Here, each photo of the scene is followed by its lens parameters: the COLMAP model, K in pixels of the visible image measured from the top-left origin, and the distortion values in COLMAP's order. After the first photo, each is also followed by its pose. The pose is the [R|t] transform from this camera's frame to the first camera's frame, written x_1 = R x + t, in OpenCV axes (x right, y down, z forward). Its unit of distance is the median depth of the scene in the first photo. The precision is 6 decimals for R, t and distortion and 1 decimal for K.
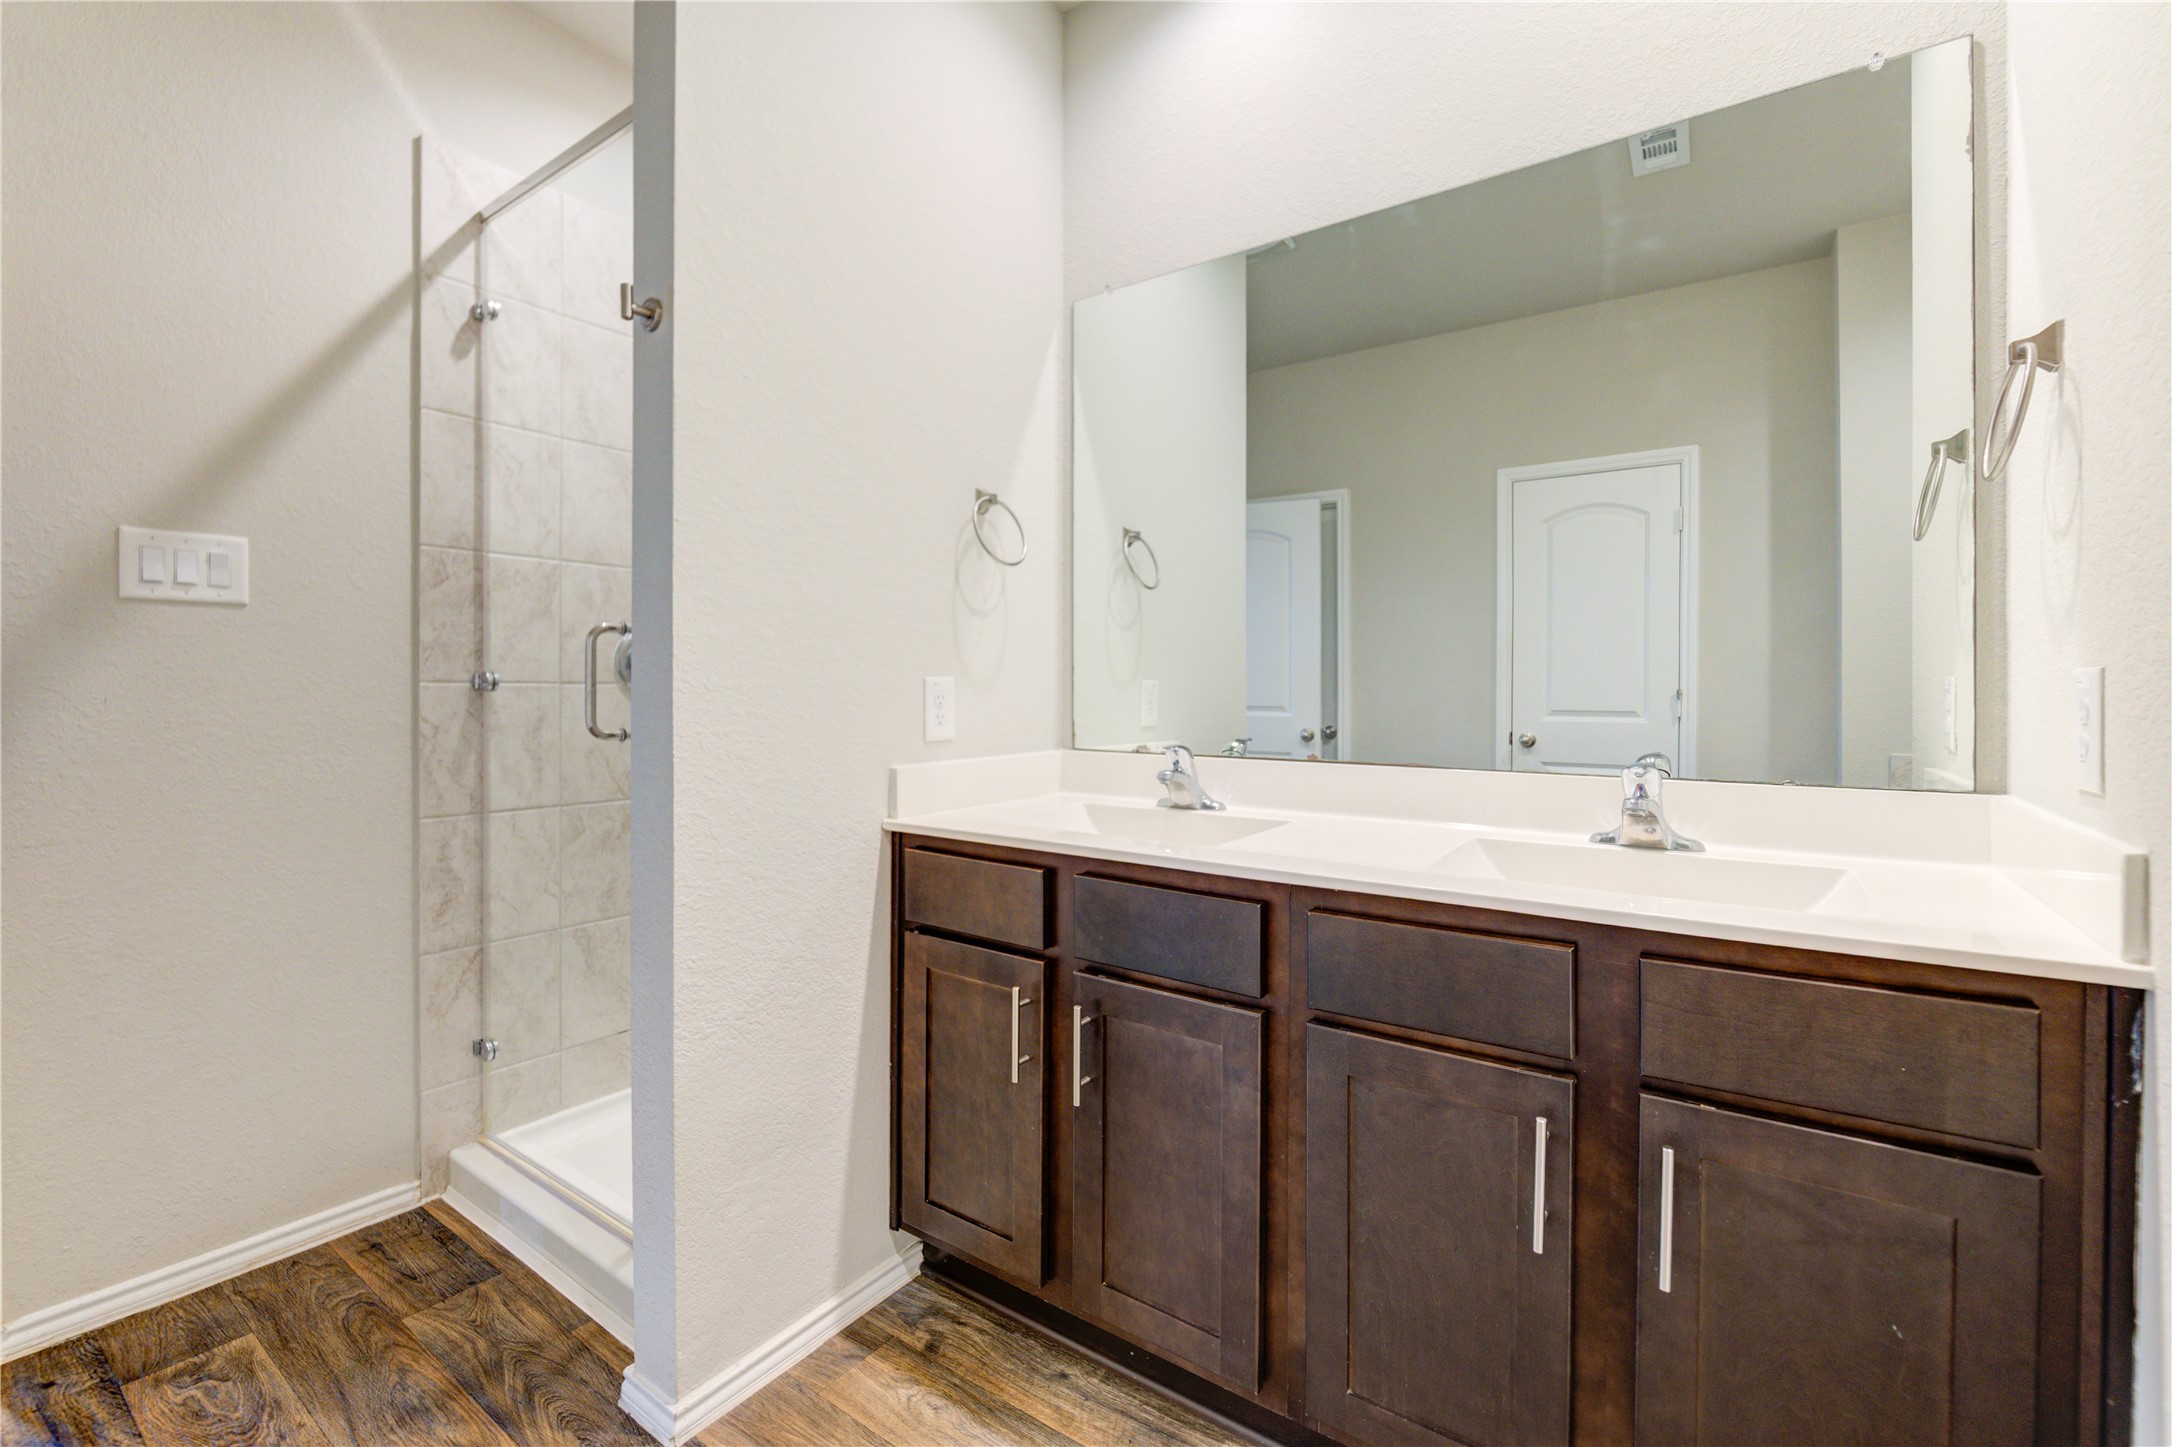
lens RADIAL K [[903.7, 0, 1083.2], [0, 903.7, 686.8], [0, 0, 1]] dist [-0.017428, 0.000151]
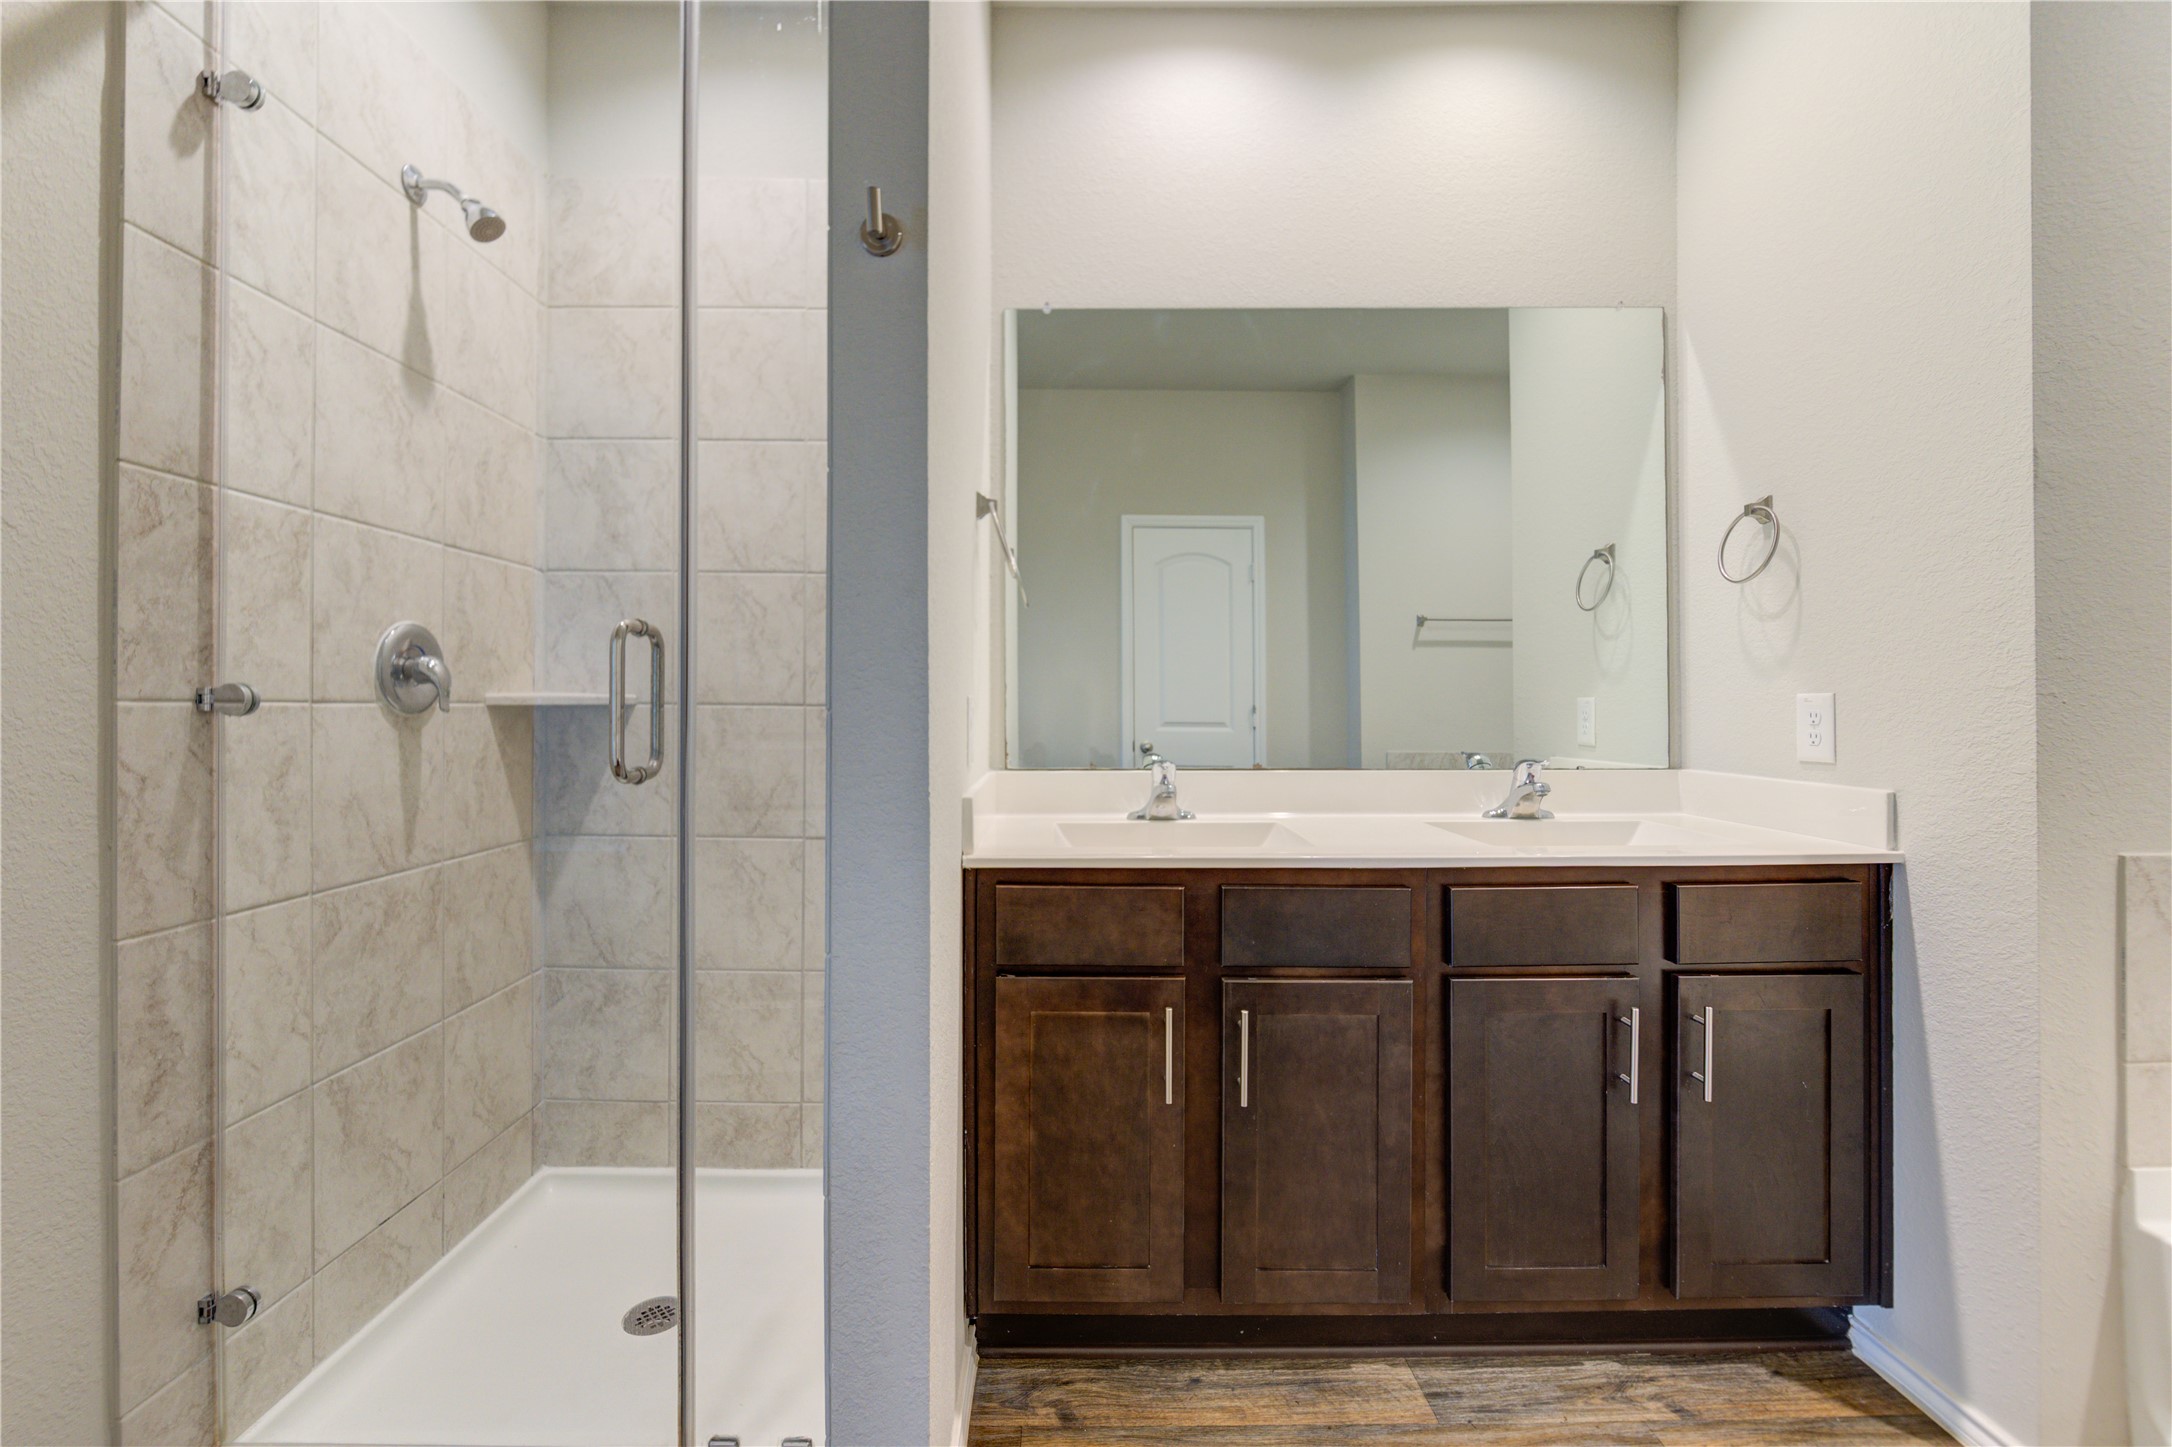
lens RADIAL K [[894.9, 0, 1081.6], [0, 894.9, 699.2], [0, 0, 1]] dist [-0.017271, -0.000090]
pose [[0.819897, 0.000021, 0.572511, -0.544163], [0.002662, 0.999989, -0.003848, -0.002260], [-0.572505, 0.004679, 0.819888, 0.187473]]
